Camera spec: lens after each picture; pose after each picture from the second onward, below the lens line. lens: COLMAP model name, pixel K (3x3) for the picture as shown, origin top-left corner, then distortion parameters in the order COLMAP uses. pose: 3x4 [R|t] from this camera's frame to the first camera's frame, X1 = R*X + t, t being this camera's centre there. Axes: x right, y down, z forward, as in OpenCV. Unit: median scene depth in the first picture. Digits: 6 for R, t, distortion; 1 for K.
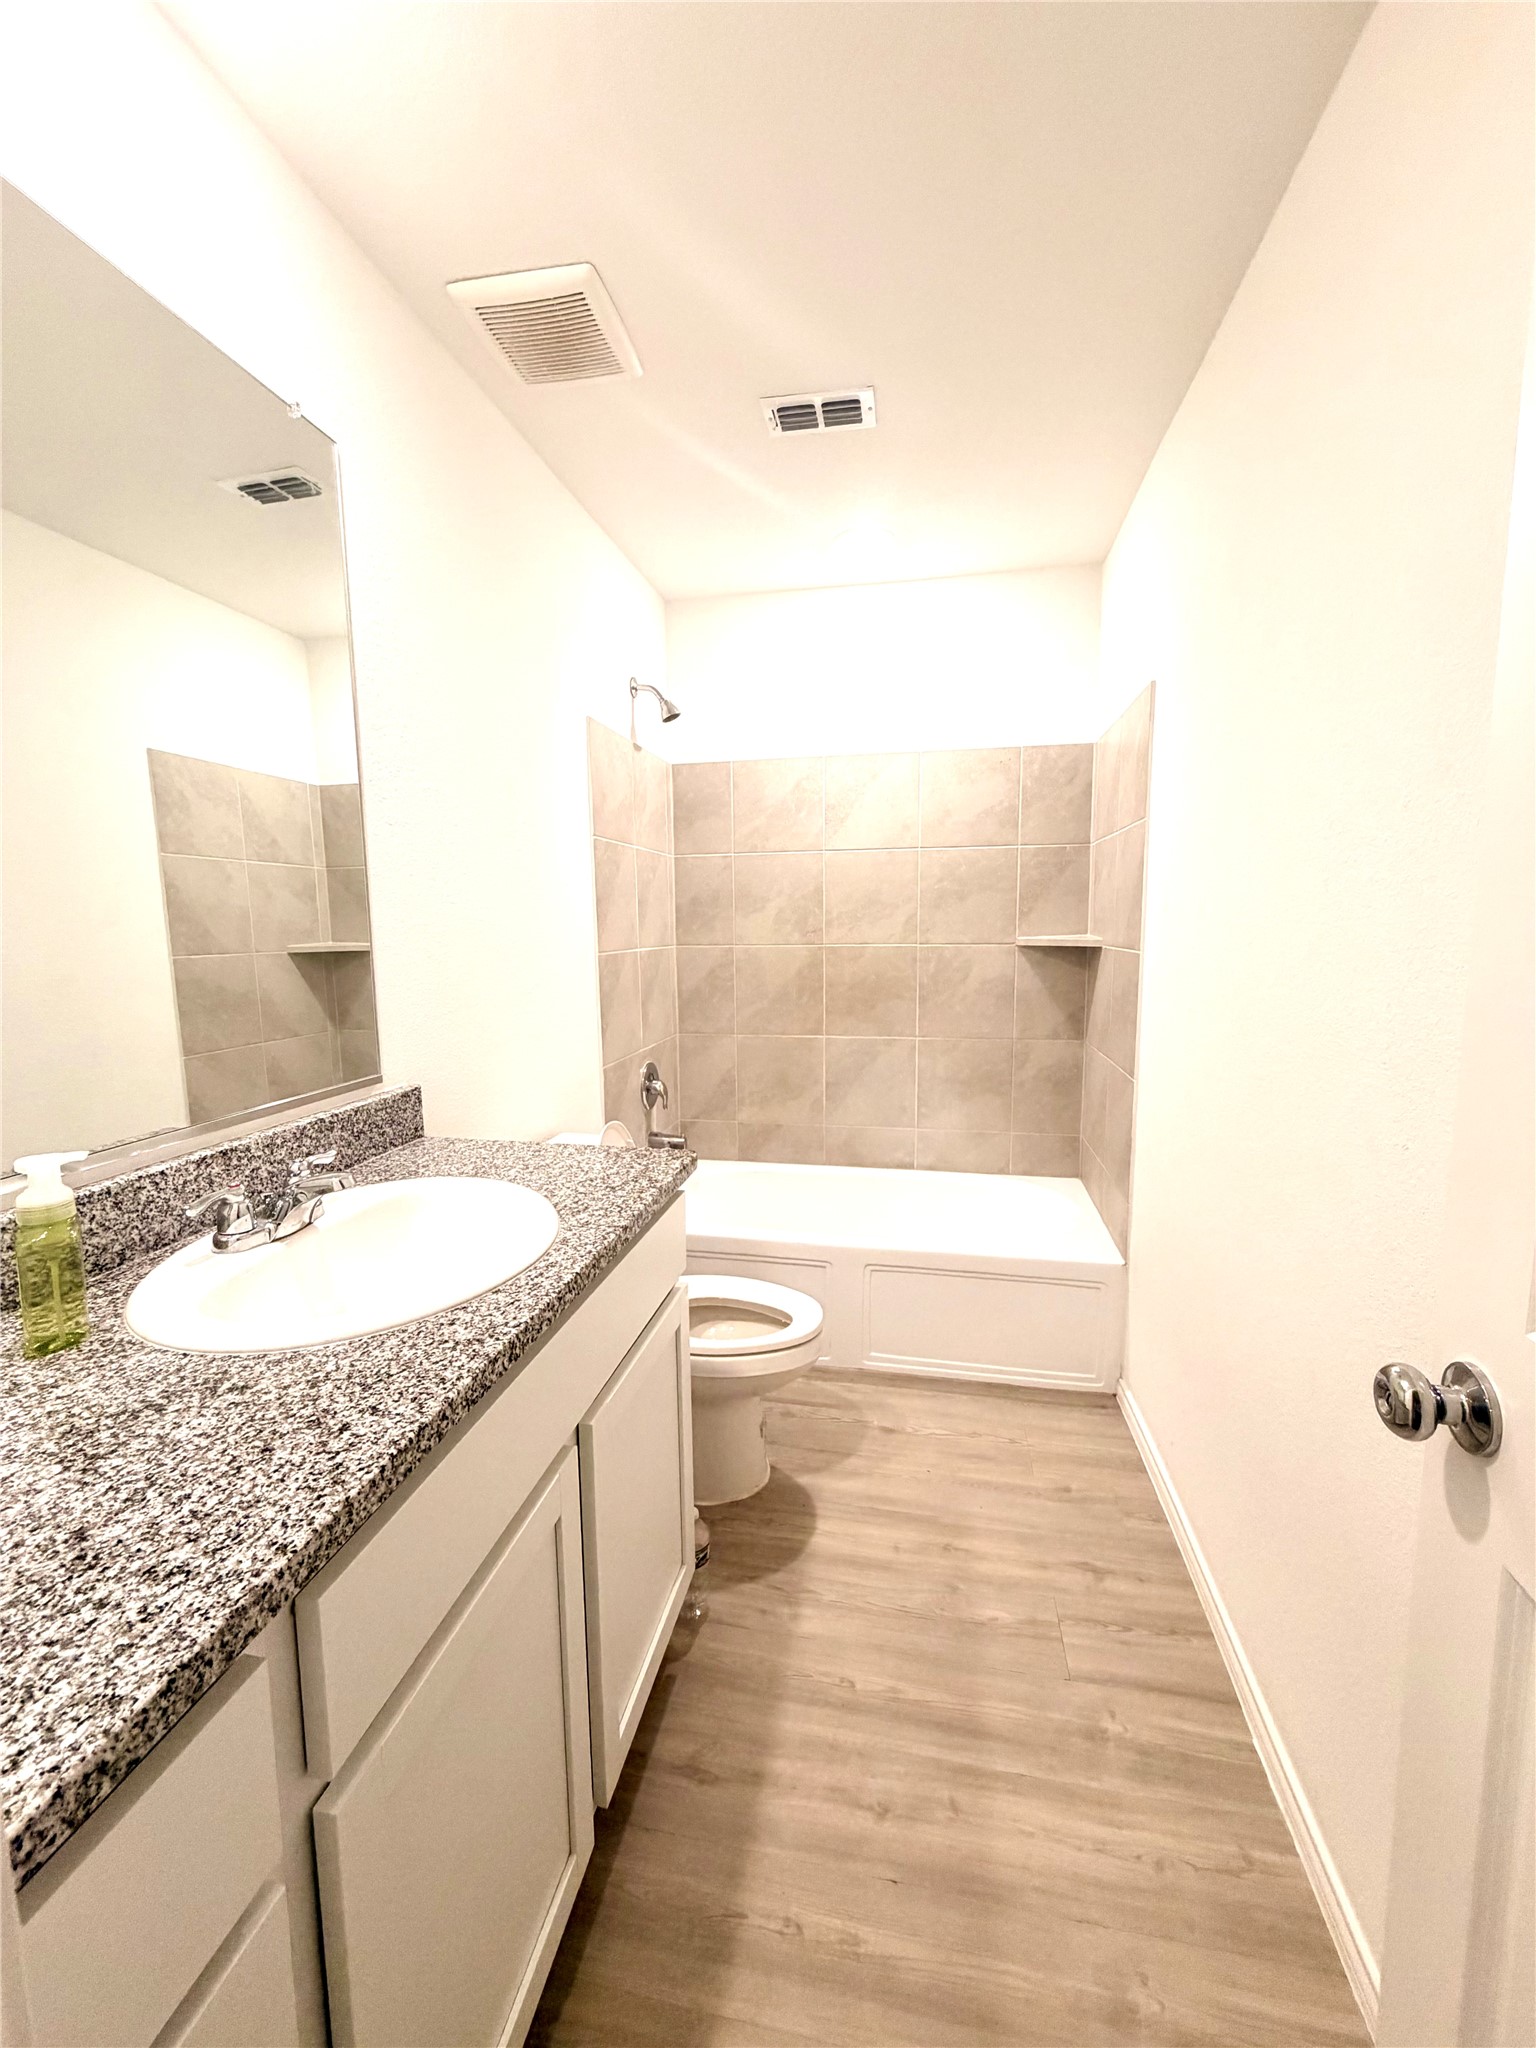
lens RADIAL K [[822.7, 0, 768.0], [0, 822.7, 1024.0], [0, 0, 1]] dist [0.004503, 0.000219]
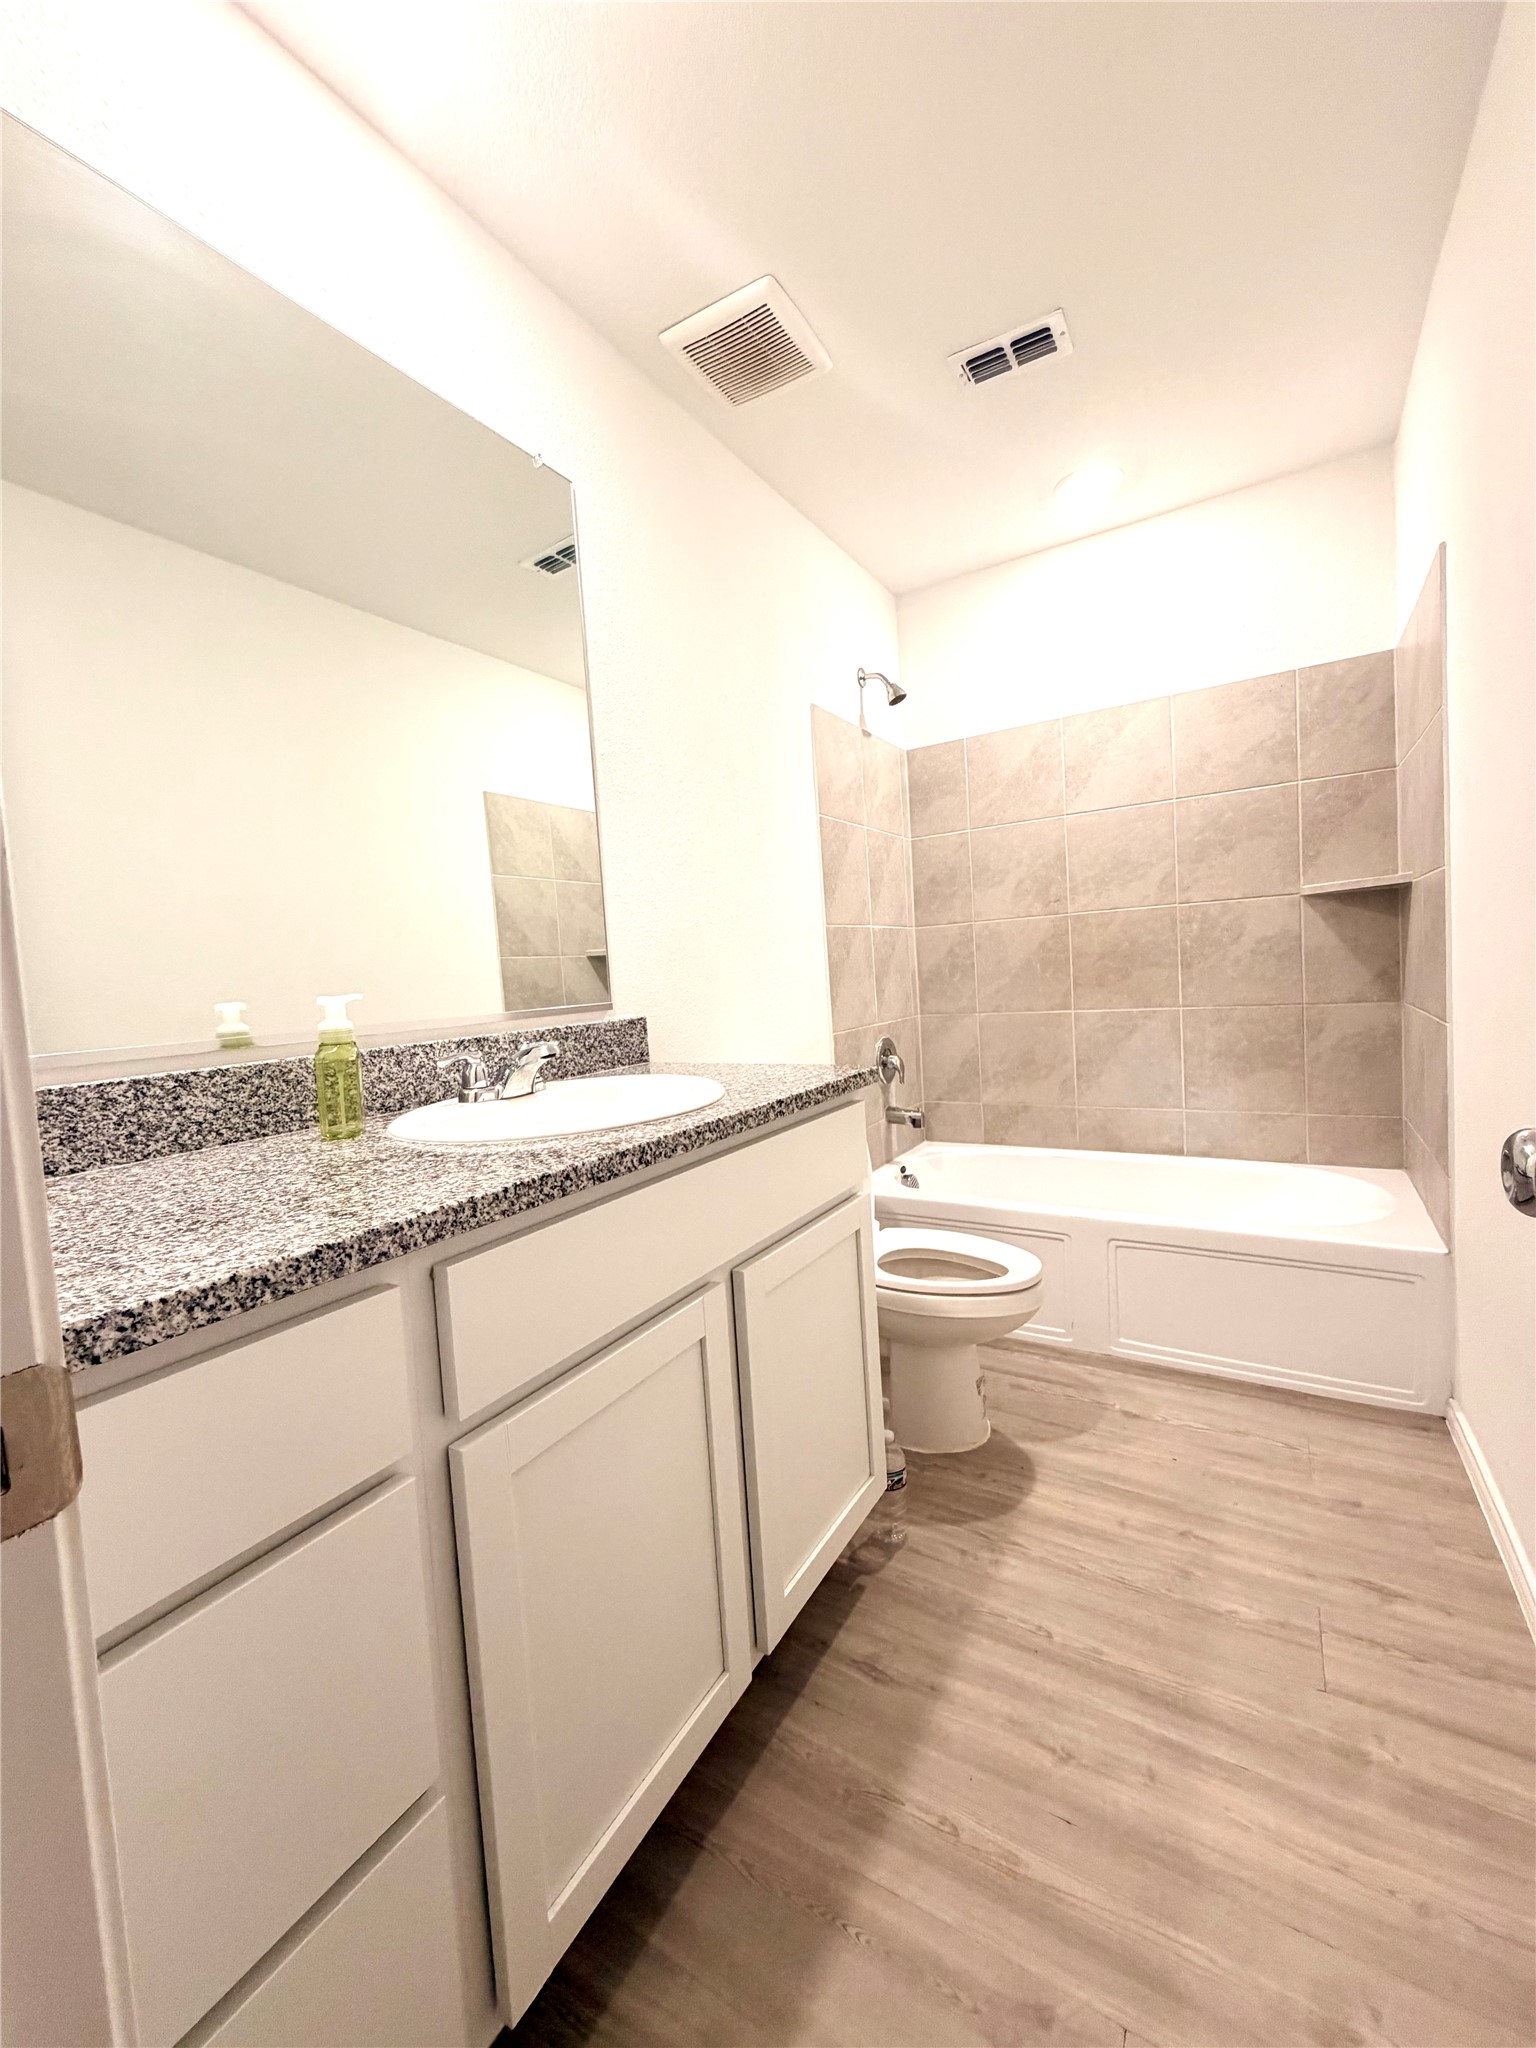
lens RADIAL K [[822.7, 0, 768.0], [0, 822.7, 1024.0], [0, 0, 1]] dist [0.004503, 0.000219]
pose [[0.936824, -0.026282, -0.348813, 0.110531], [0.009326, 0.998696, -0.050200, 0.117397], [0.349677, 0.043776, 0.935847, -0.008640]]
